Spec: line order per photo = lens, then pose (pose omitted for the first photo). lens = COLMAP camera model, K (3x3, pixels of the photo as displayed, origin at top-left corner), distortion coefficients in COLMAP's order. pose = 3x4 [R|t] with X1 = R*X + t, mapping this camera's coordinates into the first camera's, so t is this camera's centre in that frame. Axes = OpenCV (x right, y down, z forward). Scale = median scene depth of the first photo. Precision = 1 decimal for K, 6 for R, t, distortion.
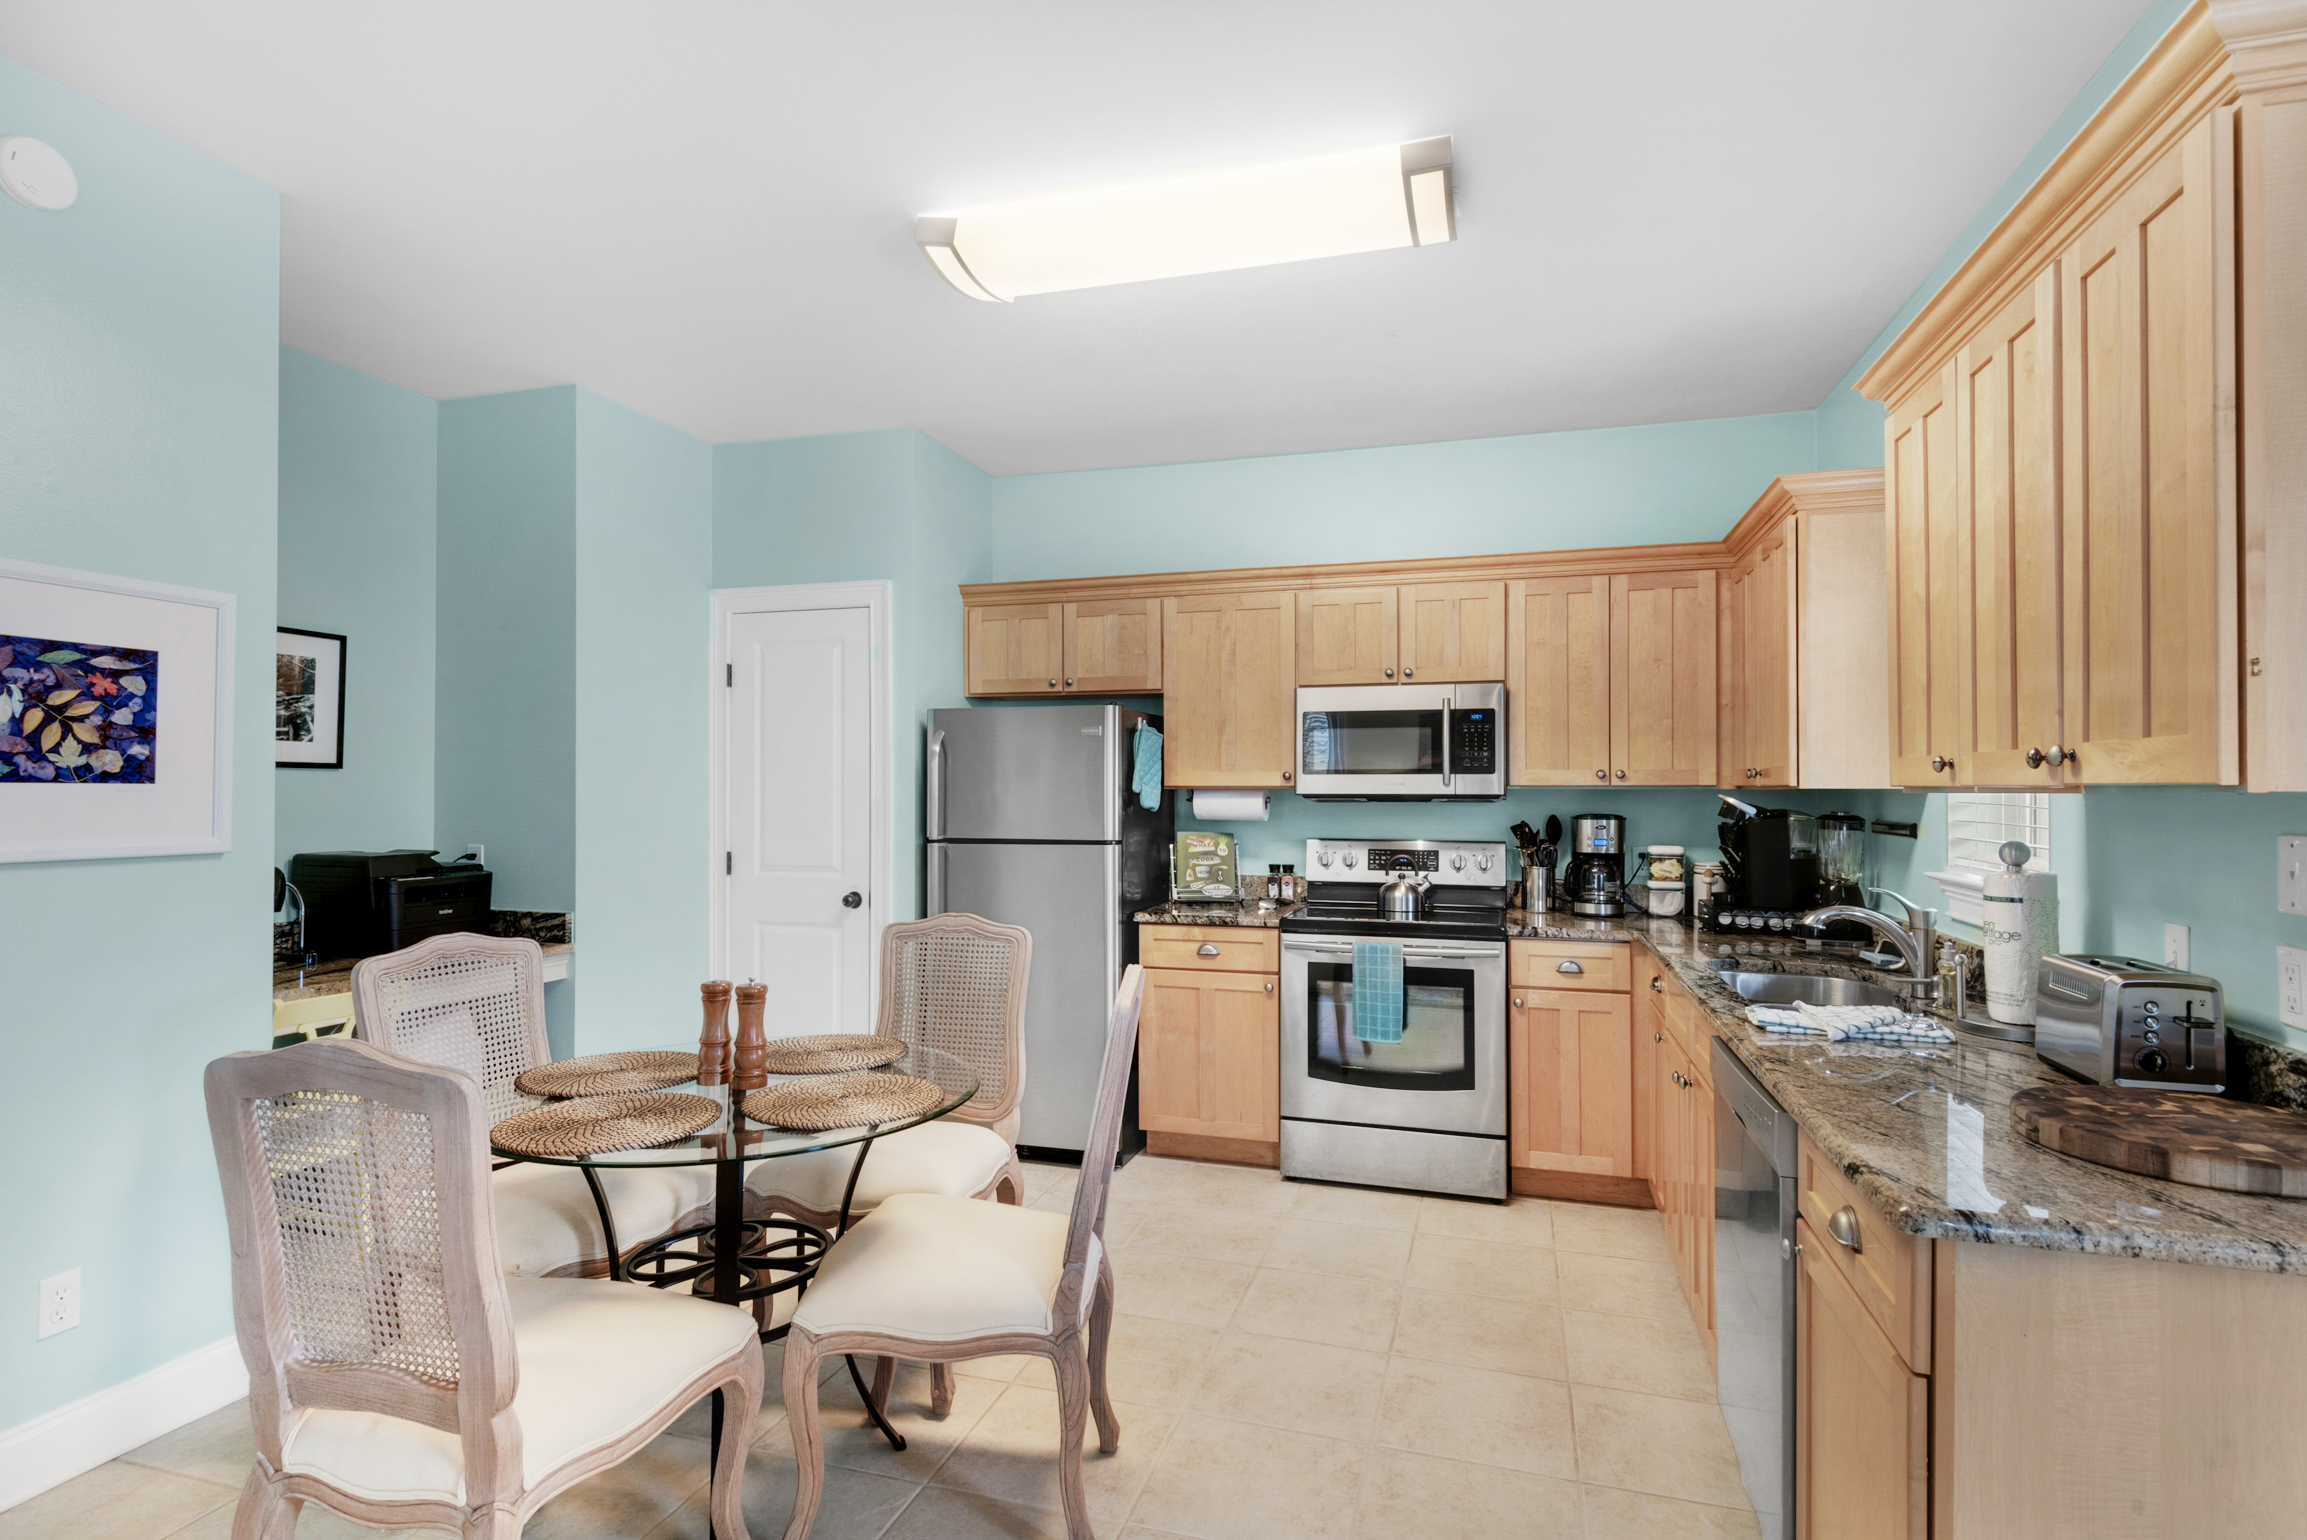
lens RADIAL K [[1105.8, 0, 1163.0], [0, 1105.8, 782.3], [0, 0, 1]] dist [0.006096, 0.000073]
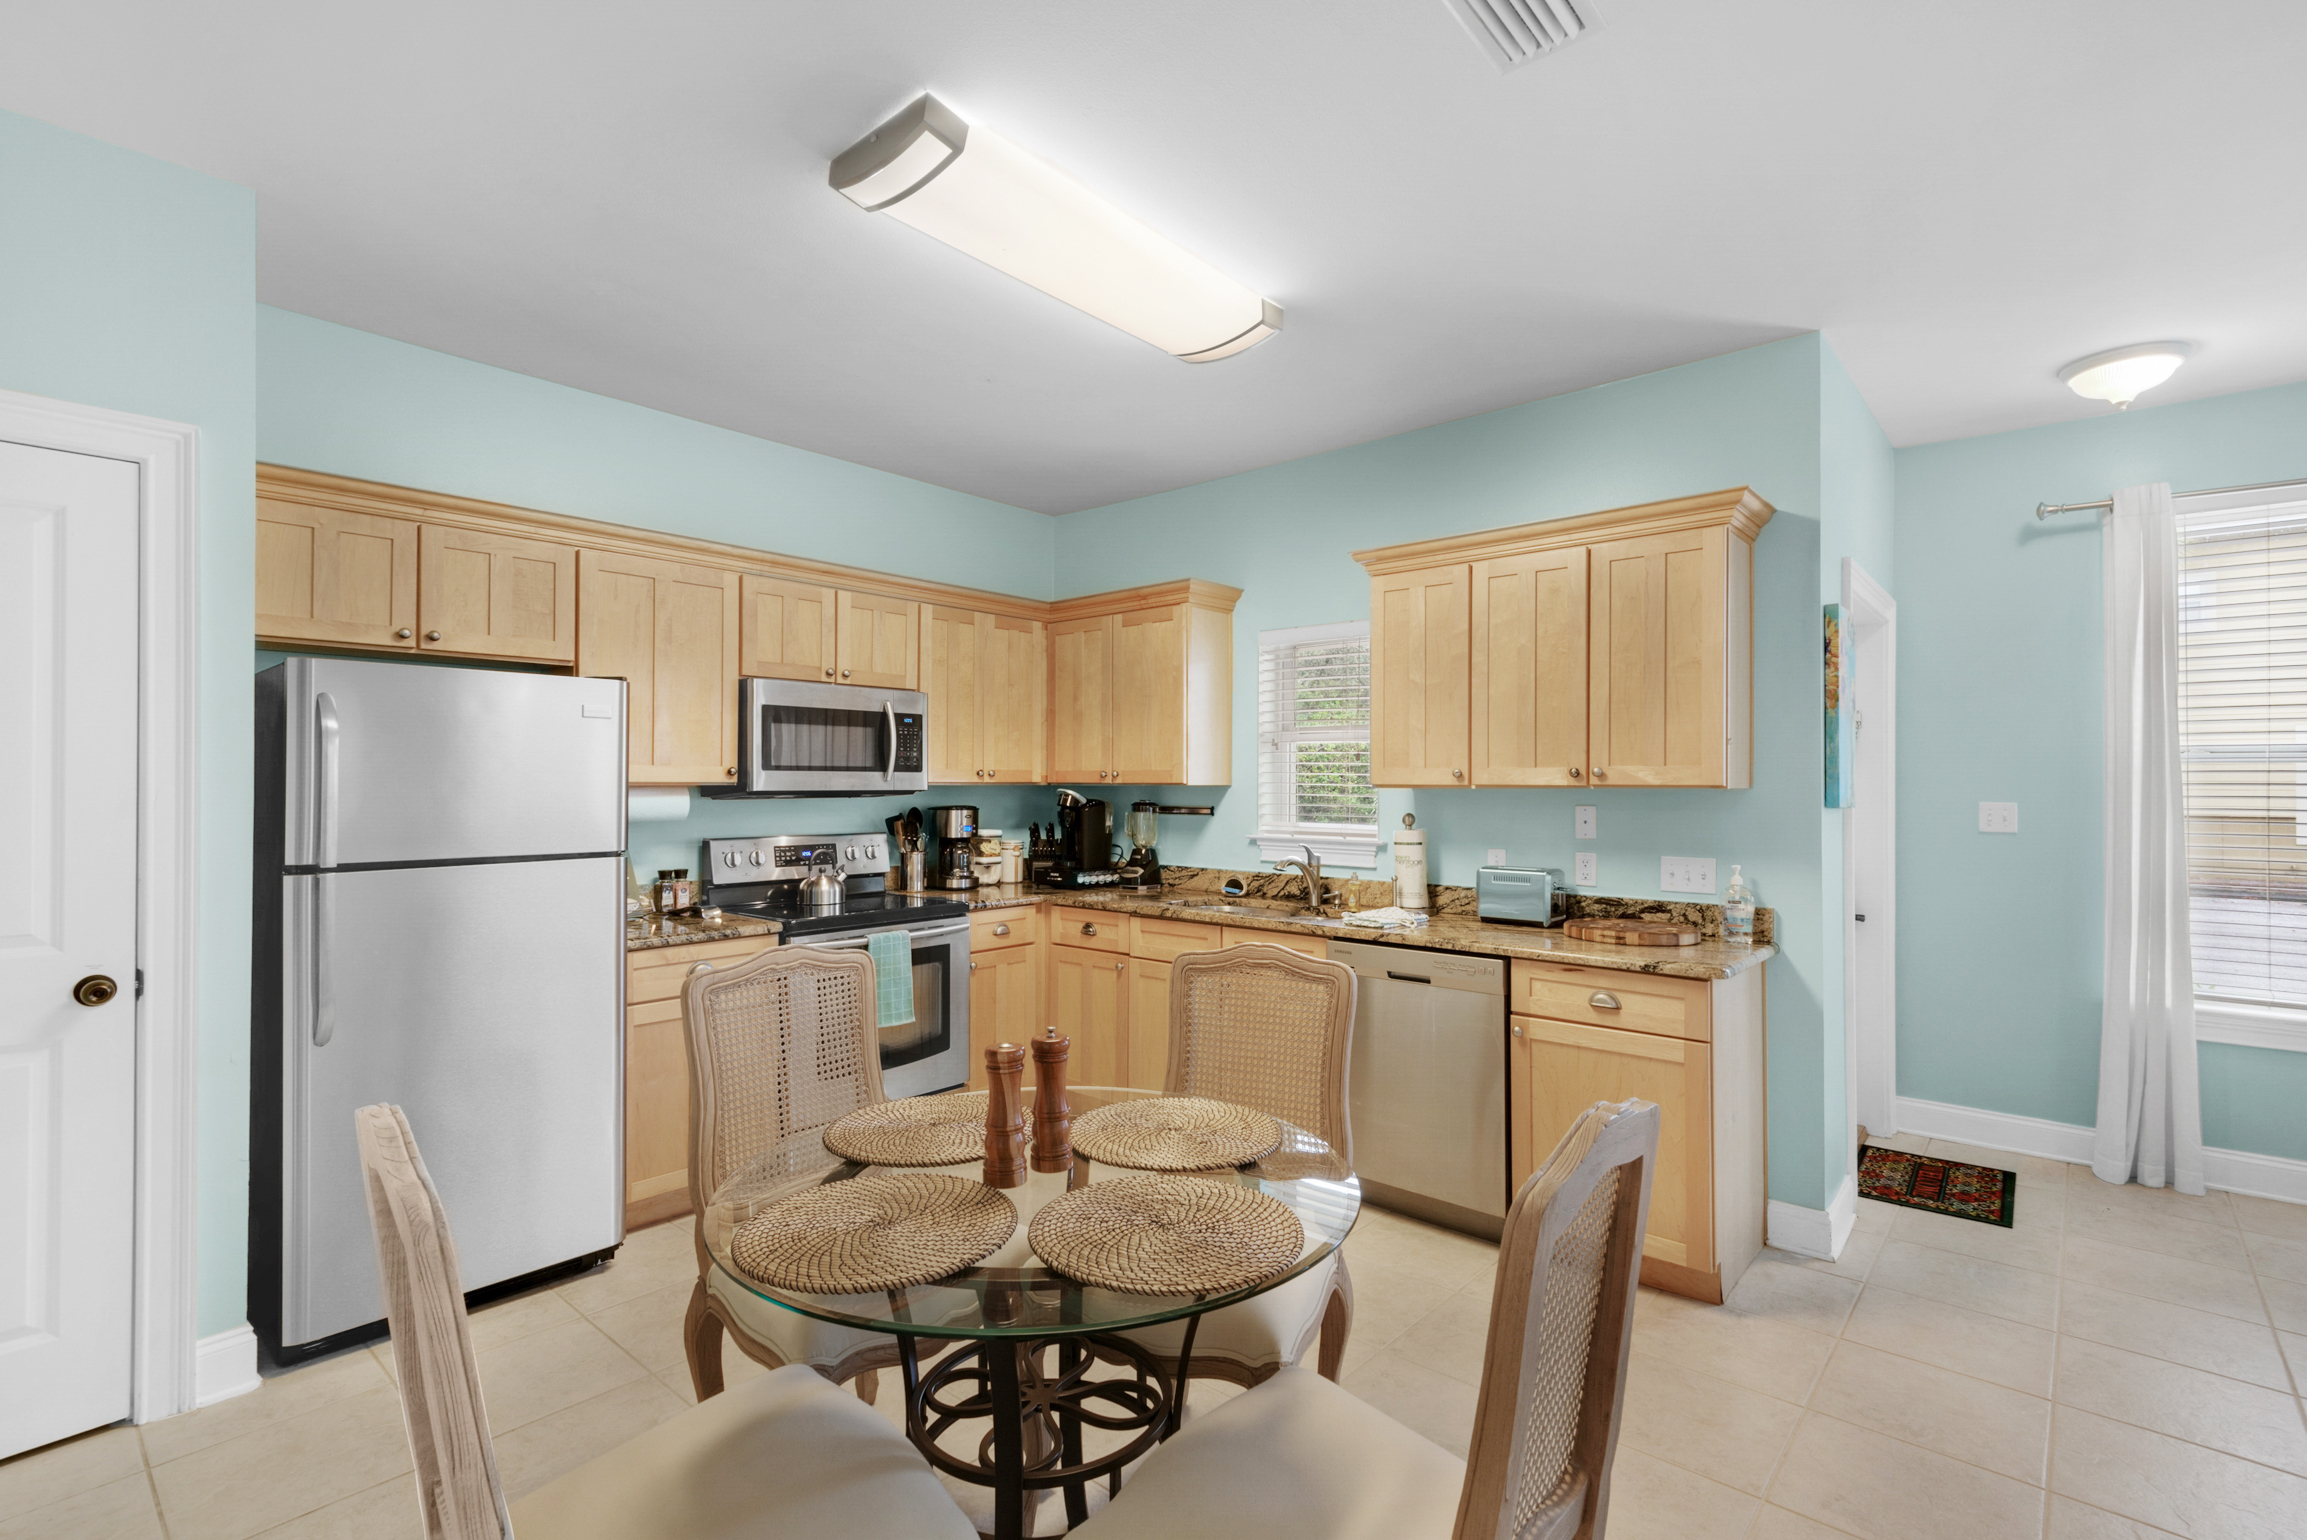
lens RADIAL K [[1044.9, 0, 1156.7], [0, 1044.9, 764.0], [0, 0, 1]] dist [-0.002089, -0.000049]
pose [[0.420746, 0.014772, 0.907058, -0.556982], [-0.008025, 0.999889, -0.012561, -0.004032], [-0.907143, -0.001994, 0.420818, 0.319664]]
